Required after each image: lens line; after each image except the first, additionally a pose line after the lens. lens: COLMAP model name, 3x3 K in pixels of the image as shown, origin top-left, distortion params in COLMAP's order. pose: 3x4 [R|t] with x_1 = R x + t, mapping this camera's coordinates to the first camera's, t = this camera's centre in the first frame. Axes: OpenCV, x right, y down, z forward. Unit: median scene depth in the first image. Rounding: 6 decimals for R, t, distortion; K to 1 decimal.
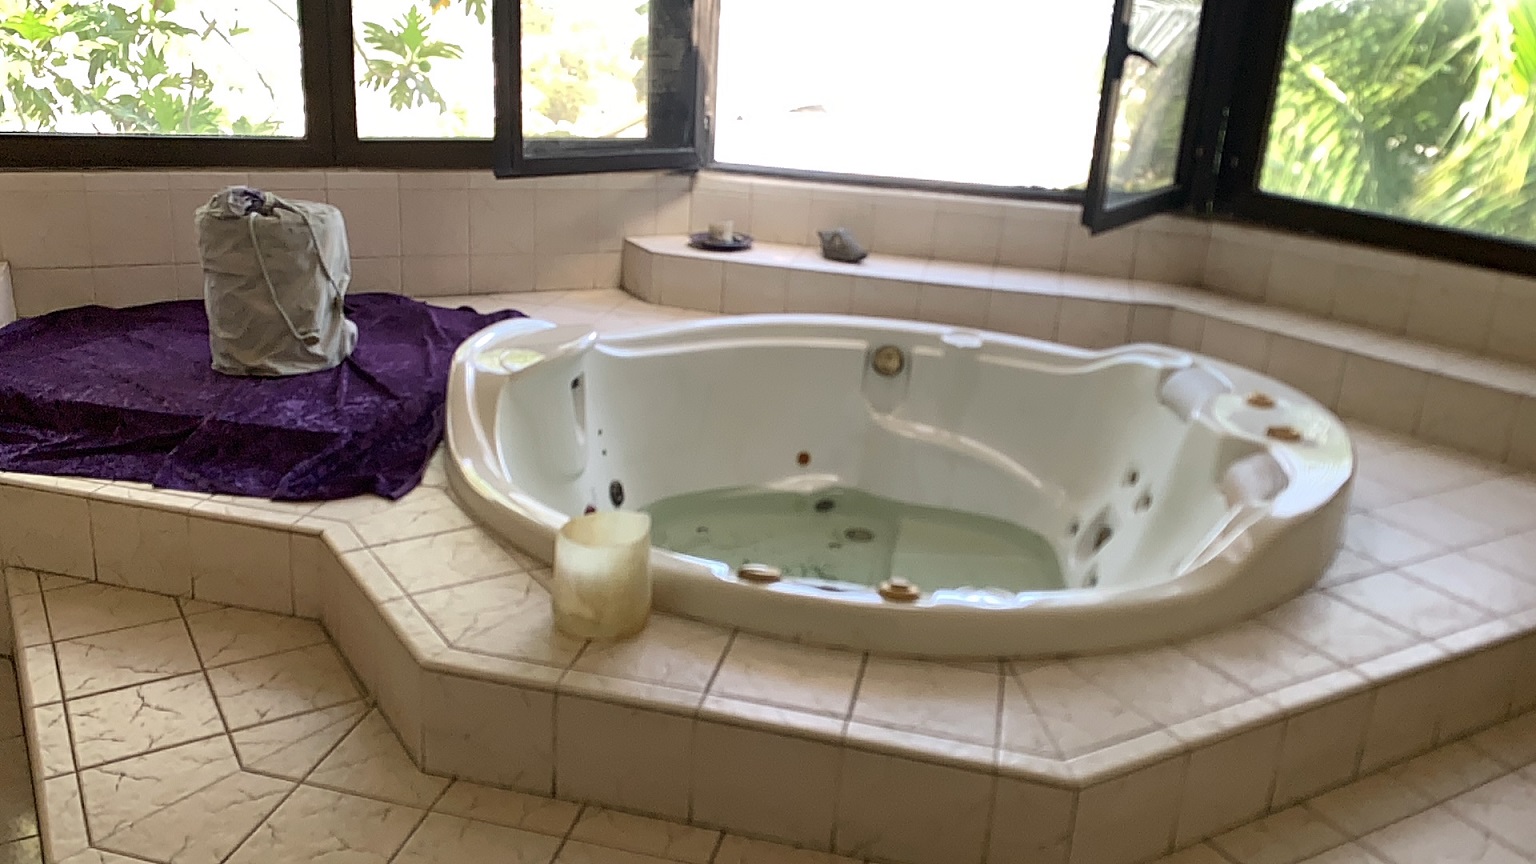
lens RADIAL K [[1262.8, 0, 765.0], [0, 1262.8, 414.1], [0, 0, 1]] dist [0.038950, -0.013458]
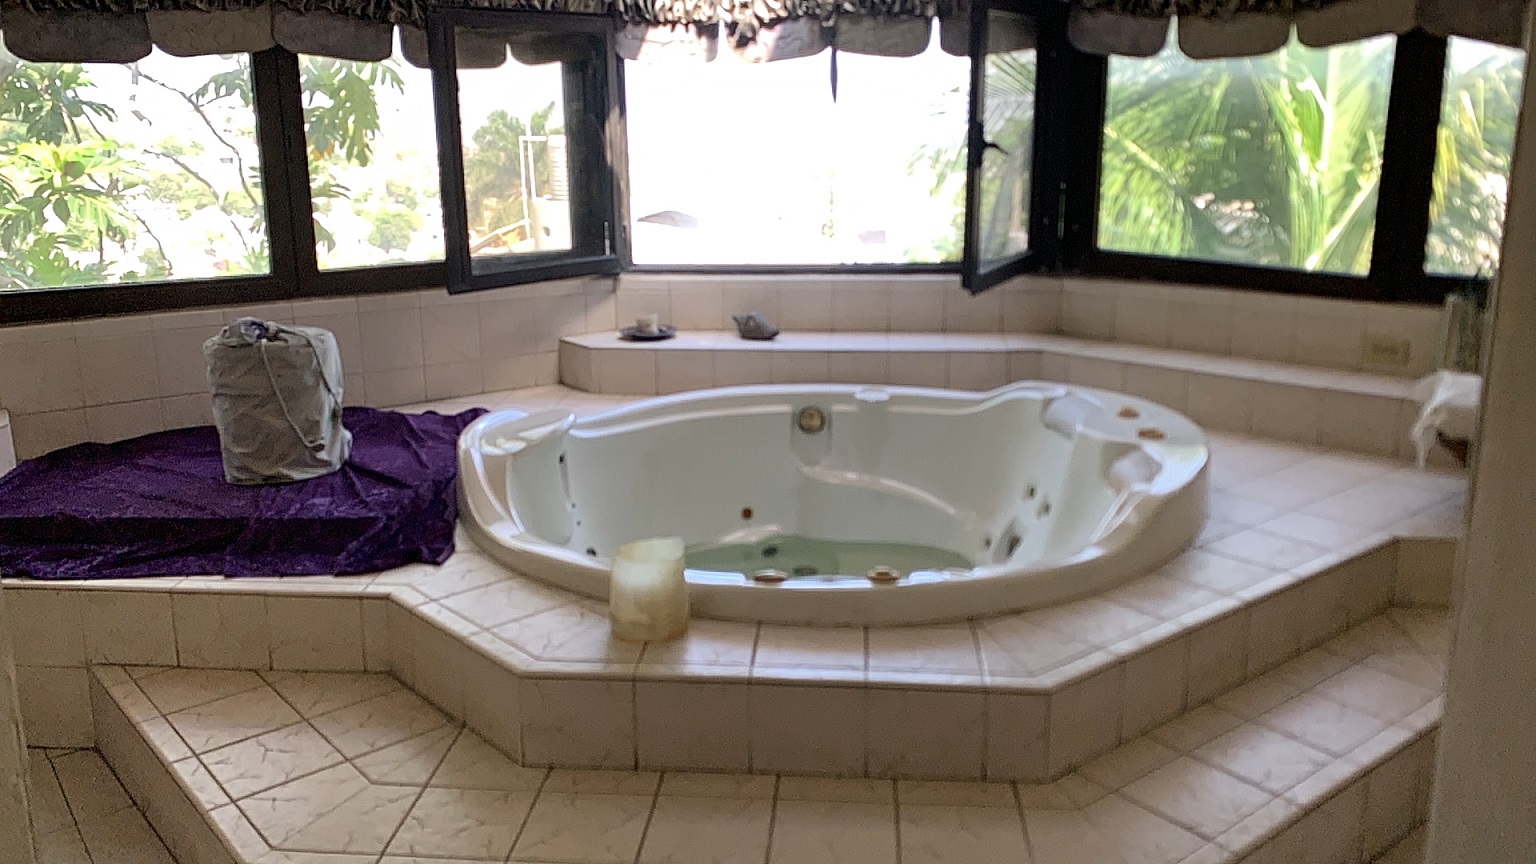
lens RADIAL K [[1246.5, 0, 778.0], [0, 1246.5, 409.4], [0, 0, 1]] dist [0.078050, -0.105187]
pose [[0.987335, -0.100885, 0.122442, -0.091994], [0.110423, 0.991143, -0.073776, 0.037763], [-0.113915, 0.086362, 0.989730, -0.162830]]
